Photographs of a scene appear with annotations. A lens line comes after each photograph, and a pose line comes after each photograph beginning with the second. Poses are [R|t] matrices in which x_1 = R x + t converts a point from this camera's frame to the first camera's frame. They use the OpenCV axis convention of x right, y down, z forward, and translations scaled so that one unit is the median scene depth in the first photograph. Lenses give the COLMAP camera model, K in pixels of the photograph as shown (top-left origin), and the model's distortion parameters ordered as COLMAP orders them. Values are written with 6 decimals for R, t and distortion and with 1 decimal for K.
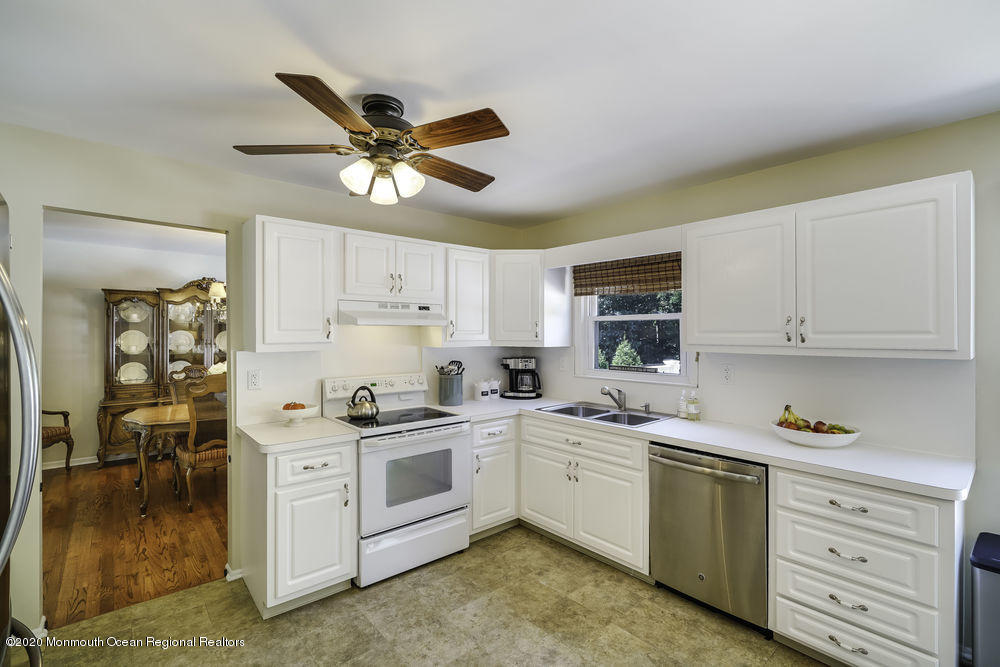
lens RADIAL K [[448.6, 0, 501.0], [0, 448.6, 333.3], [0, 0, 1]] dist [-0.001886, 0.002666]
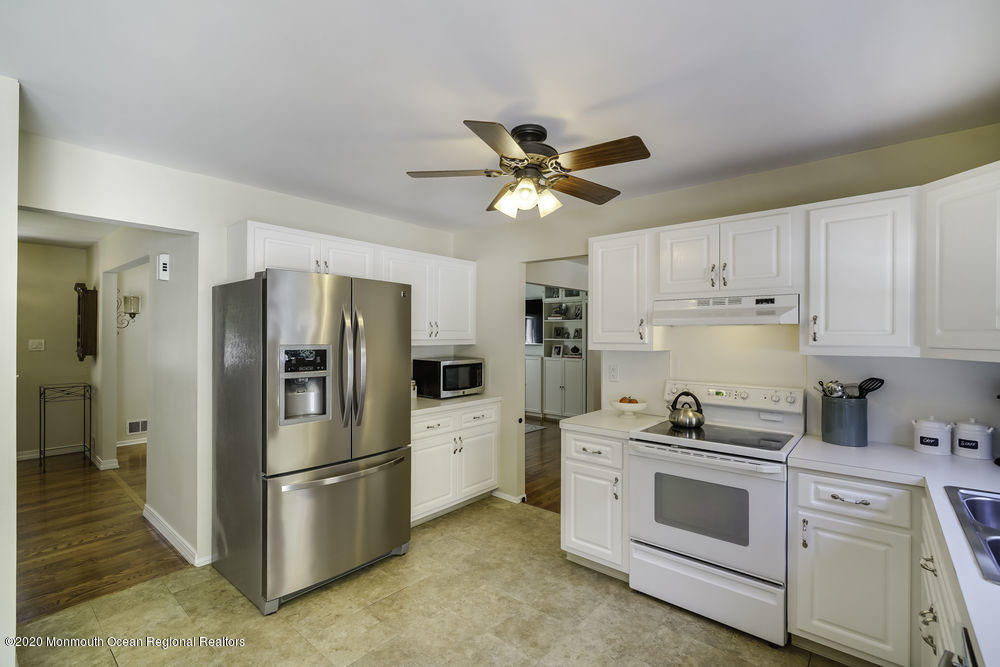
lens RADIAL K [[448.6, 0, 497.8], [0, 448.6, 337.9], [0, 0, 1]] dist [-0.001886, 0.002666]
pose [[0.163882, 0.006076, -0.986461, 0.519655], [-0.002627, 0.999980, 0.005723, 0.002943], [0.986476, 0.001654, 0.163894, 0.450459]]
